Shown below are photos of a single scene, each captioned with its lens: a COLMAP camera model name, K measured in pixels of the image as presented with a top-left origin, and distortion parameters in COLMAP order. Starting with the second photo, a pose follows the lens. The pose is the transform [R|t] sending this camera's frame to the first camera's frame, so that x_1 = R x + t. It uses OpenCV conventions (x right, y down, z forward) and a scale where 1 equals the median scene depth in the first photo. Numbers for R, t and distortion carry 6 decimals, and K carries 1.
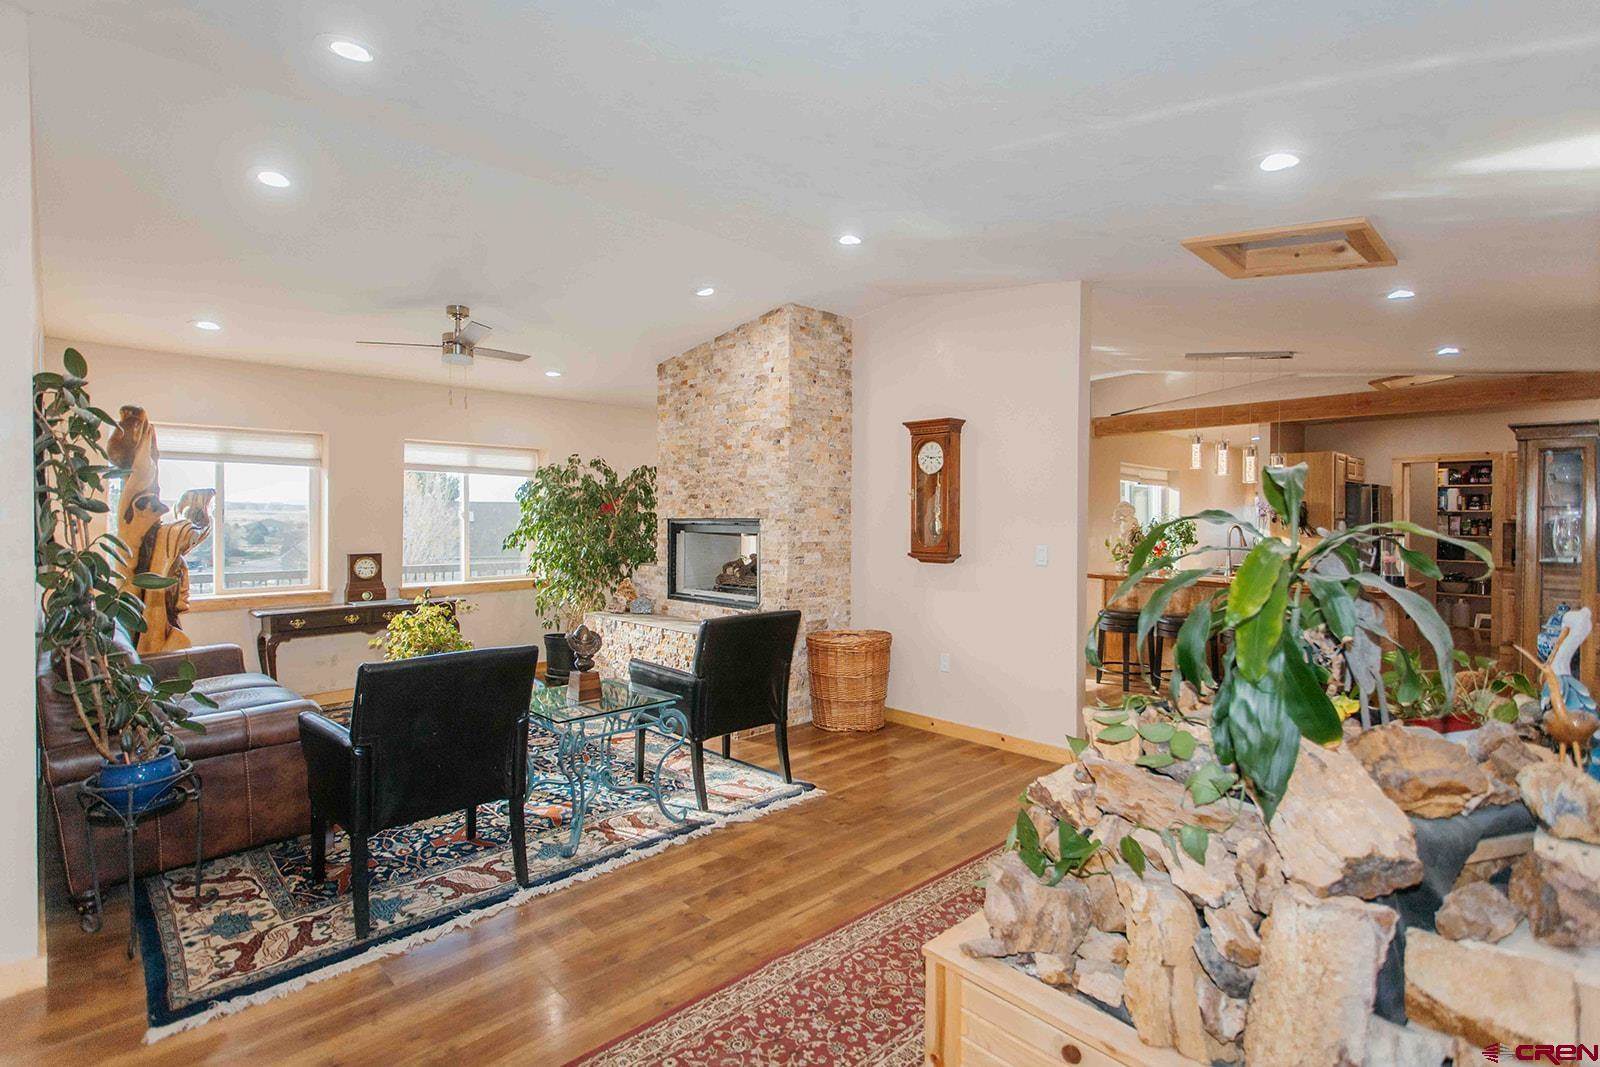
lens RADIAL K [[756.0, 0, 807.3], [0, 756.0, 521.3], [0, 0, 1]] dist [0.002647, 0.000562]
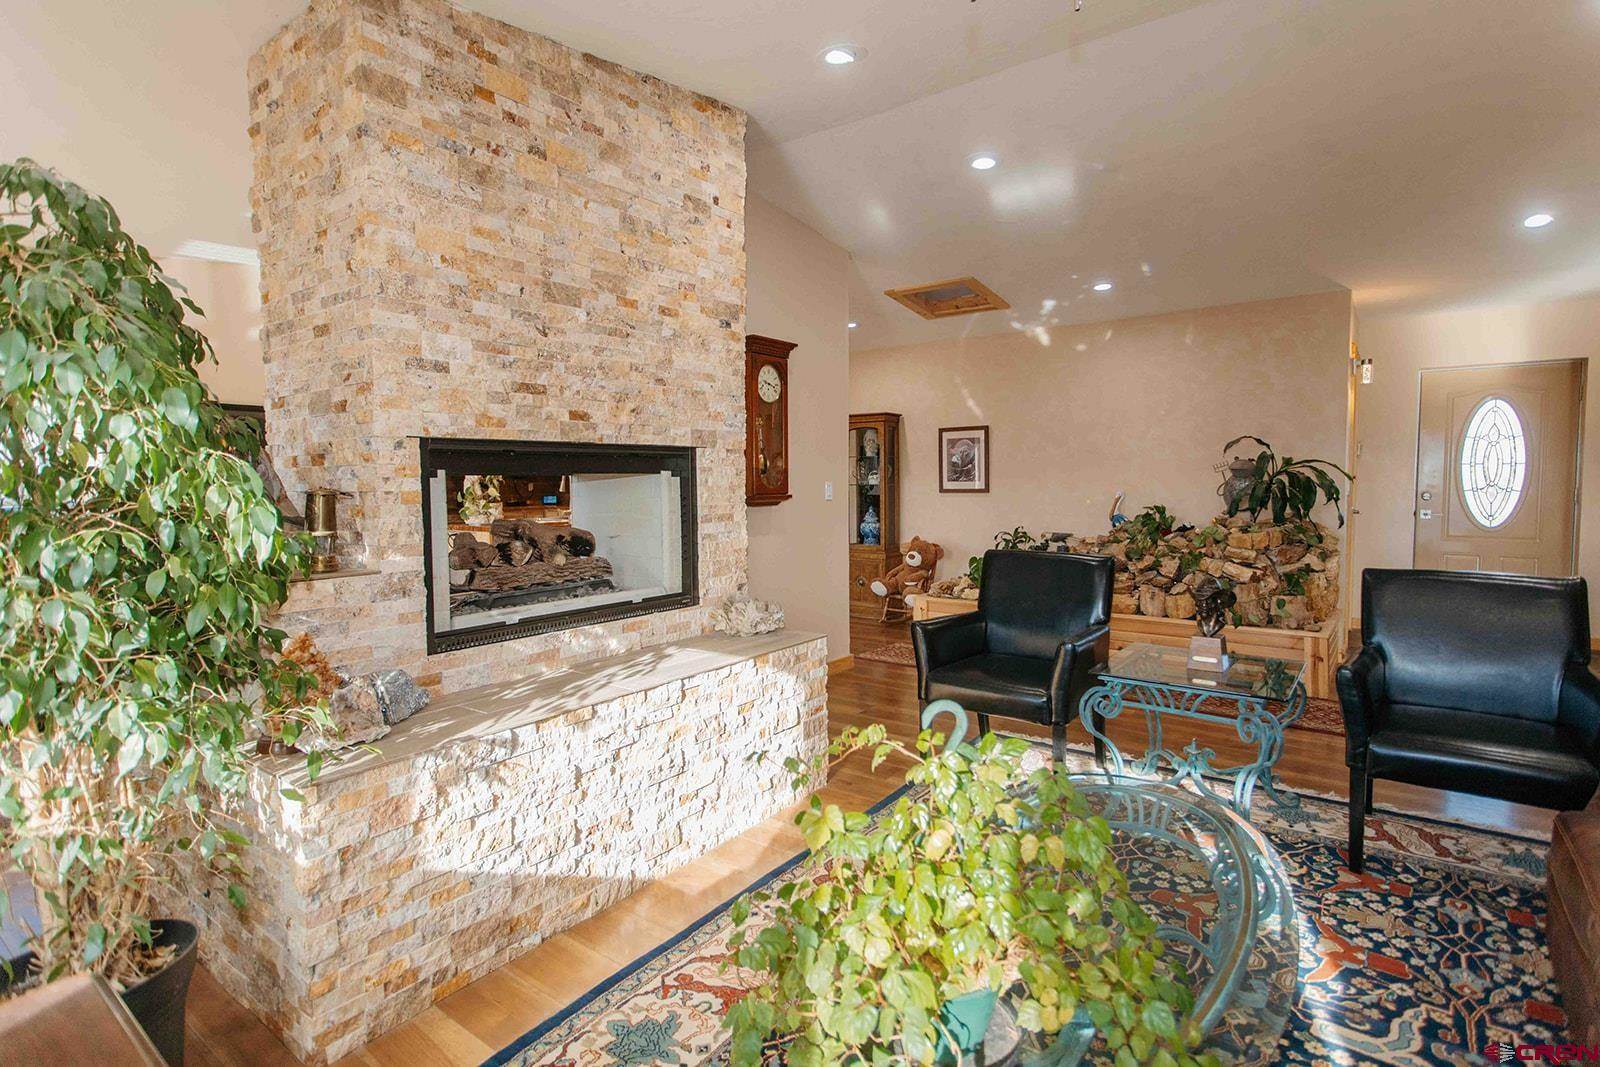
lens RADIAL K [[773.8, 0, 810.4], [0, 773.8, 519.8], [0, 0, 1]] dist [0.001300, 0.000025]
pose [[-0.144699, -0.056571, 0.987857, -0.691198], [0.005973, 0.998296, 0.058044, 0.019006], [-0.989458, 0.014299, -0.144115, 1.029777]]
